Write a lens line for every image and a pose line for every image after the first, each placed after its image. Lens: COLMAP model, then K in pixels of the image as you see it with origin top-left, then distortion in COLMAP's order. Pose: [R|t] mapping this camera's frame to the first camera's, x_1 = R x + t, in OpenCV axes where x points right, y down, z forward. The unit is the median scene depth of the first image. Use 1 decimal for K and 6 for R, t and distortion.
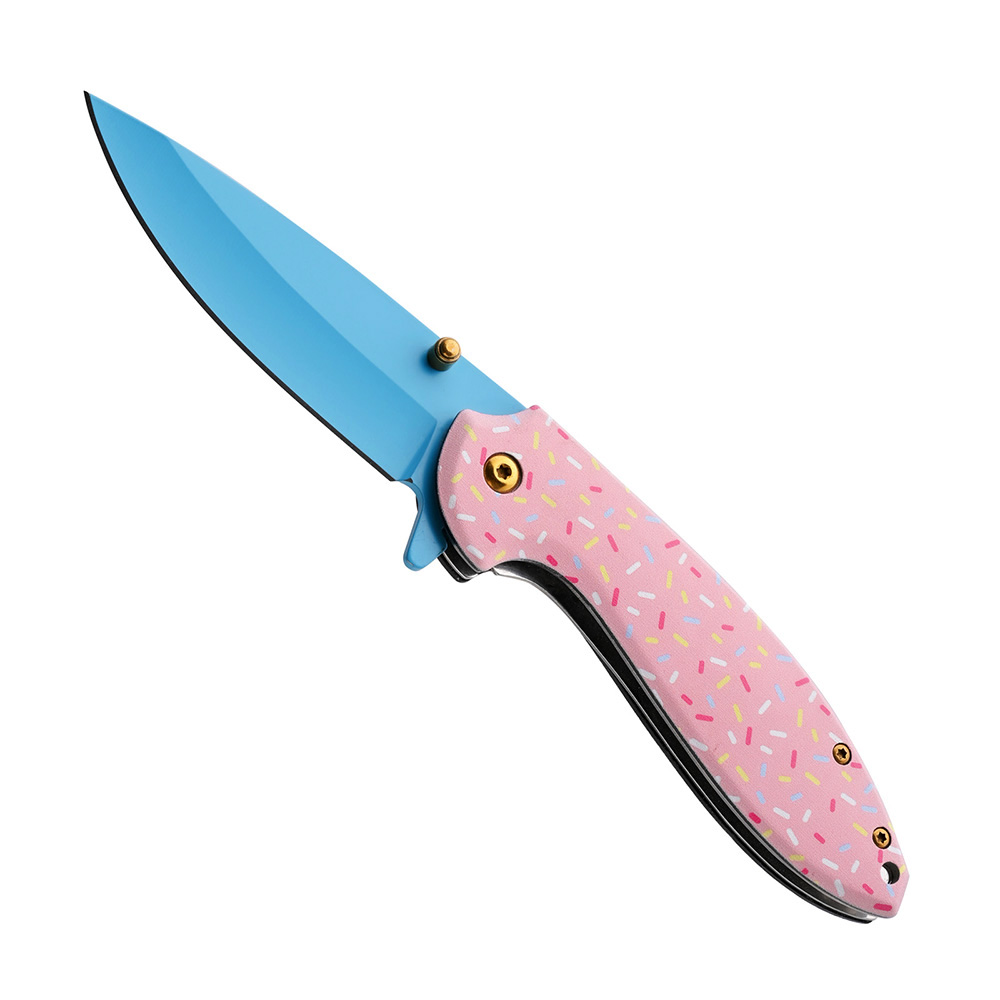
lens RADIAL K [[3422.7, 0, 501.0], [0, 3422.7, 500.0], [0, 0, 1]] dist [0.007281, 0.000000]
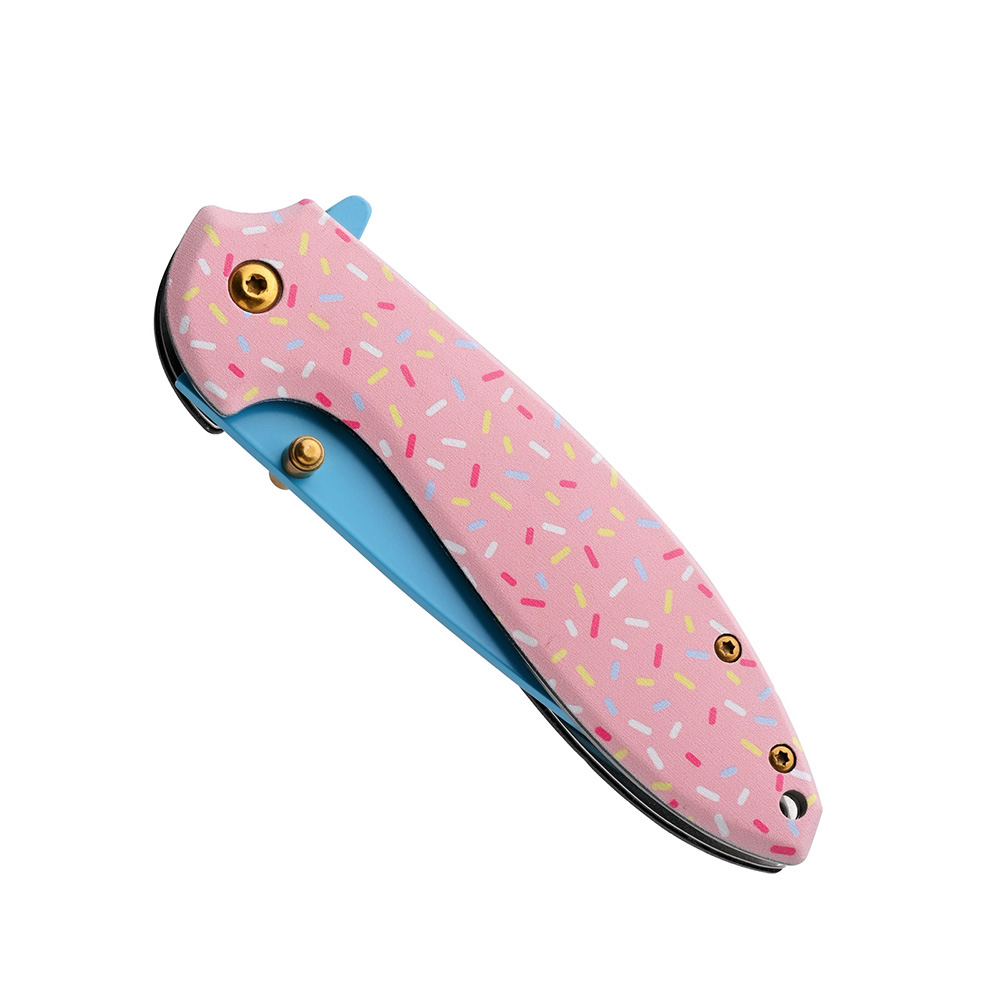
lens RADIAL K [[3422.7, 0, 502.0], [0, 3422.7, 501.0], [0, 0, 1]] dist [0.007281, 0.000000]
pose [[0.991523, -0.027502, -0.126988, 0.148344], [0.028017, 0.999605, 0.002272, 0.039126], [0.126875, -0.005810, 0.991902, 0.249103]]
